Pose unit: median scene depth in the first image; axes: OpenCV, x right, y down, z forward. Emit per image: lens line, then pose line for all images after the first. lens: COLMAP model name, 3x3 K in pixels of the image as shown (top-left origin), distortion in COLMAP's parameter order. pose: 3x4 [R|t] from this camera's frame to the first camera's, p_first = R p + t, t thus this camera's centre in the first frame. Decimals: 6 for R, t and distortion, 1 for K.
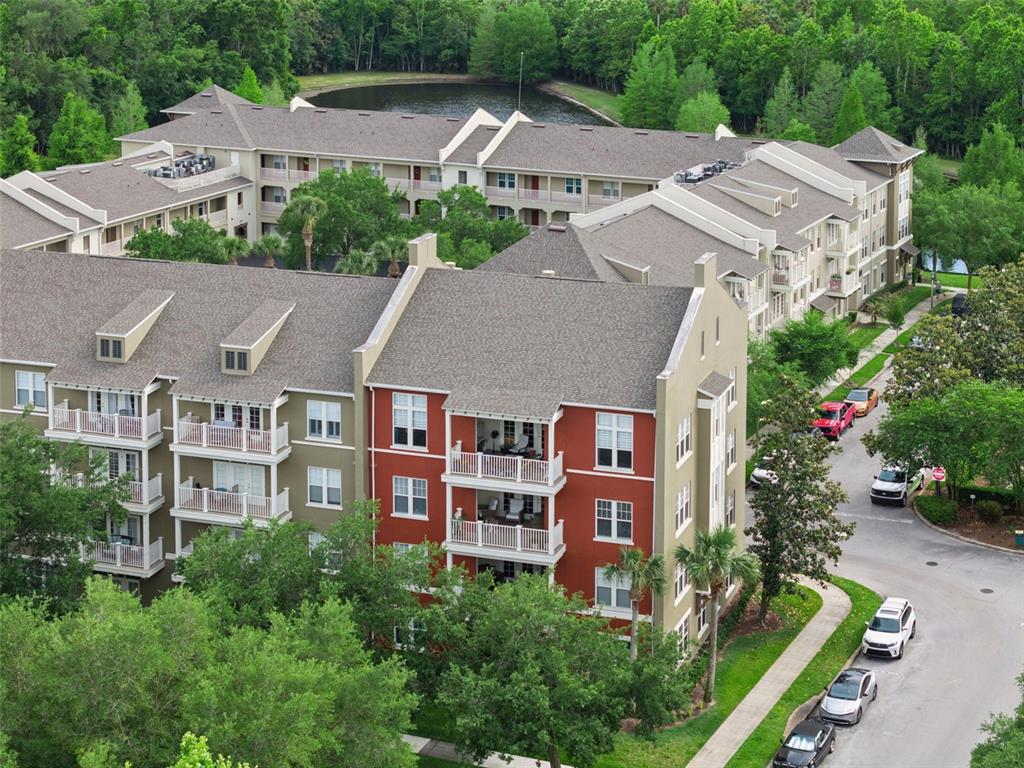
lens RADIAL K [[2034.1, 0, 505.7], [0, 2034.1, 134.3], [0, 0, 1]] dist [0.002676, 0.000000]
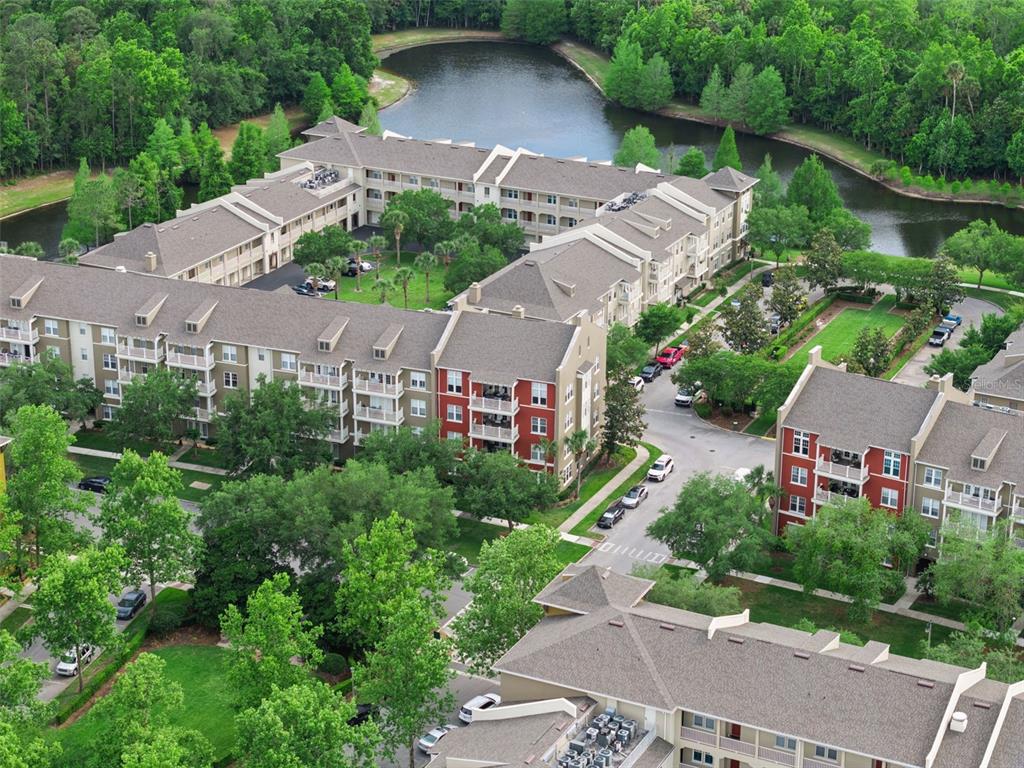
lens RADIAL K [[2034.1, 0, 510.8], [0, 2034.1, 387.6], [0, 0, 1]] dist [0.002676, 0.000000]
pose [[0.999728, 0.012149, -0.019906, 0.061133], [-0.007267, 0.973372, 0.229116, -0.369458], [0.022159, -0.228909, 0.973196, -1.216770]]
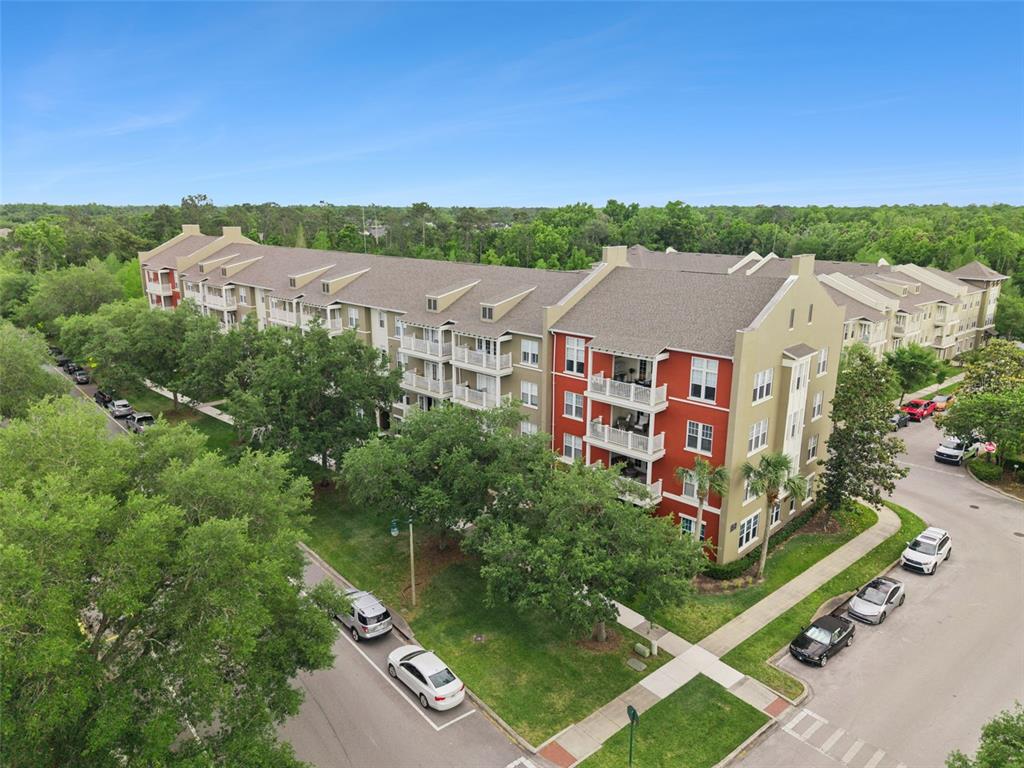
lens RADIAL K [[672.3, 0, 511.2], [0, 672.3, 385.0], [0, 0, 1]] dist [0.009100, -0.014790]
pose [[0.905985, 0.105028, -0.410073, 0.109352], [-0.059345, 0.990678, 0.122619, 0.096883], [0.419129, -0.086755, 0.903772, 0.489820]]
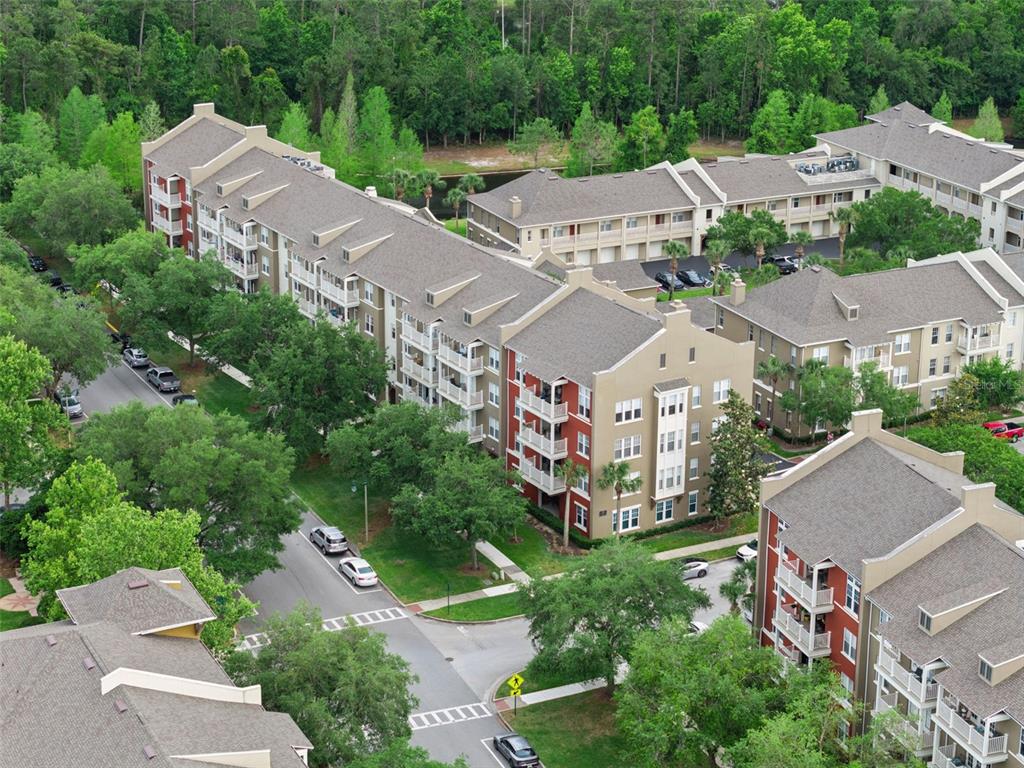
lens RADIAL K [[2034.1, 0, 515.0], [0, 2034.1, 386.8], [0, 0, 1]] dist [0.002676, 0.000000]
pose [[0.770233, 0.212481, -0.601326, 0.992199], [-0.089868, 0.969620, 0.227509, -0.245553], [0.631400, -0.121194, 0.765928, -0.391718]]
